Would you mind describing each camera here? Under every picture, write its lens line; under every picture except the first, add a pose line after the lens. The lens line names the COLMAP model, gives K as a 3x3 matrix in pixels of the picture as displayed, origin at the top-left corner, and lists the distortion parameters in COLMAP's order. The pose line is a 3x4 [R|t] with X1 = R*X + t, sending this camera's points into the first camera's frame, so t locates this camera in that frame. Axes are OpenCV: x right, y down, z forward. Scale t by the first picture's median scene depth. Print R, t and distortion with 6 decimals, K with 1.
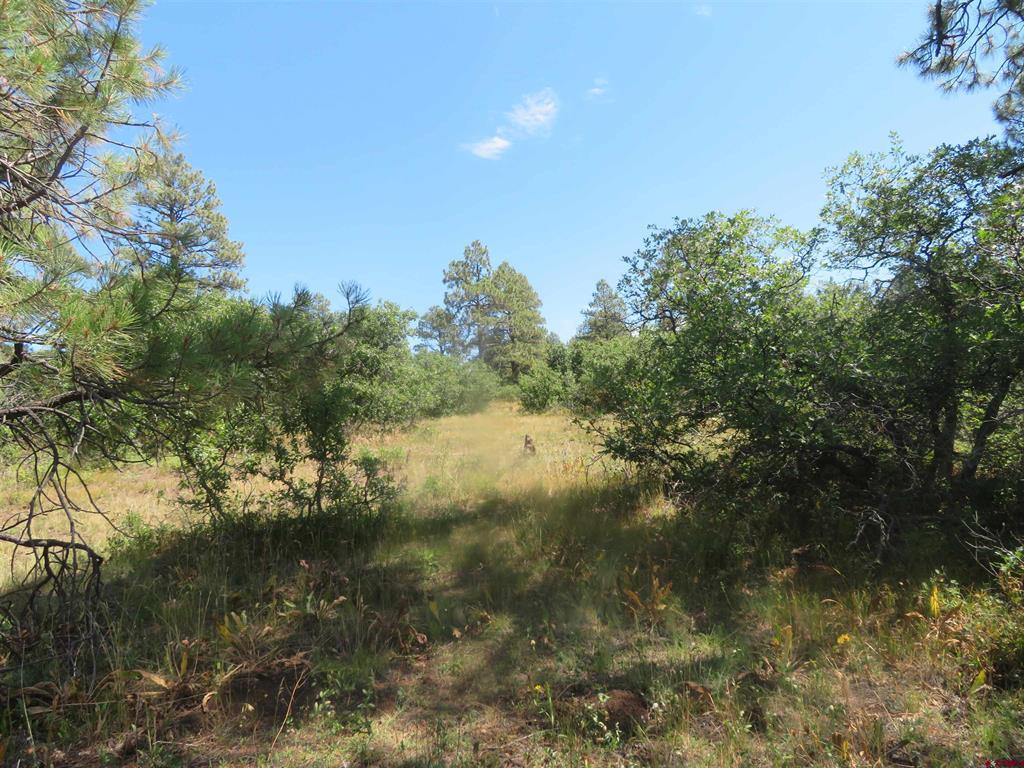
lens RADIAL K [[758.6, 0, 512.0], [0, 758.6, 383.7], [0, 0, 1]] dist [0.010637, 0.001232]
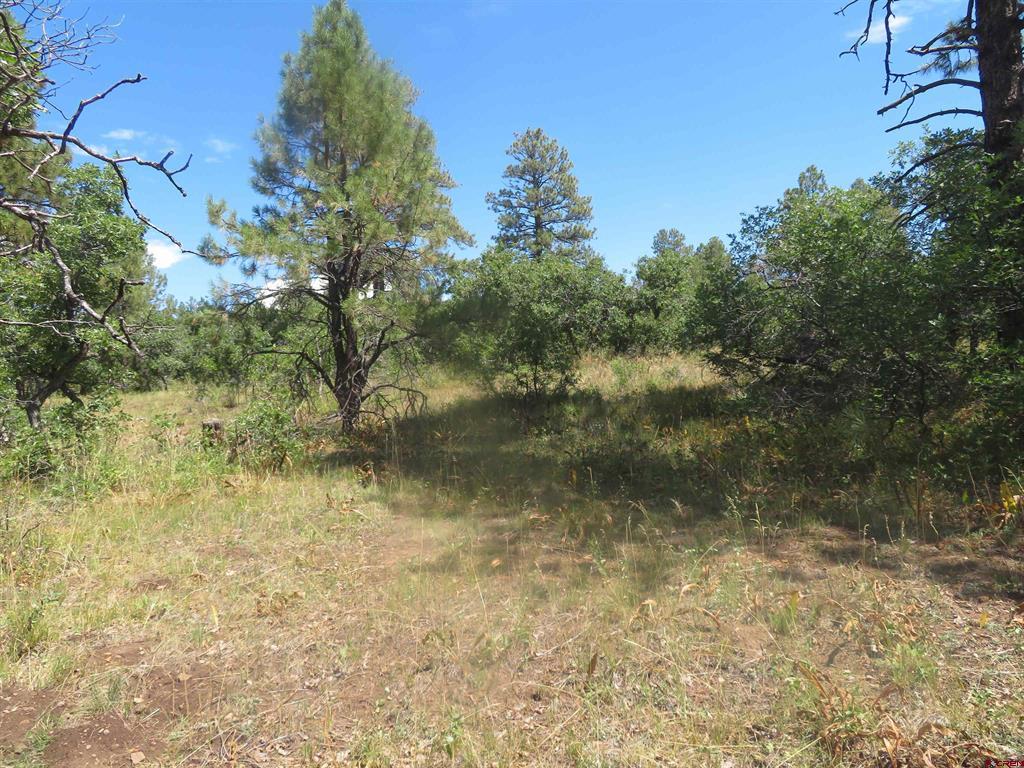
lens RADIAL K [[758.6, 0, 512.0], [0, 758.6, 383.7], [0, 0, 1]] dist [0.010637, 0.001232]
pose [[0.883316, -0.000064, -0.468778, 0.086128], [0.043231, 0.995750, 0.081324, -0.001668], [0.466780, -0.092100, 0.879565, -0.105920]]
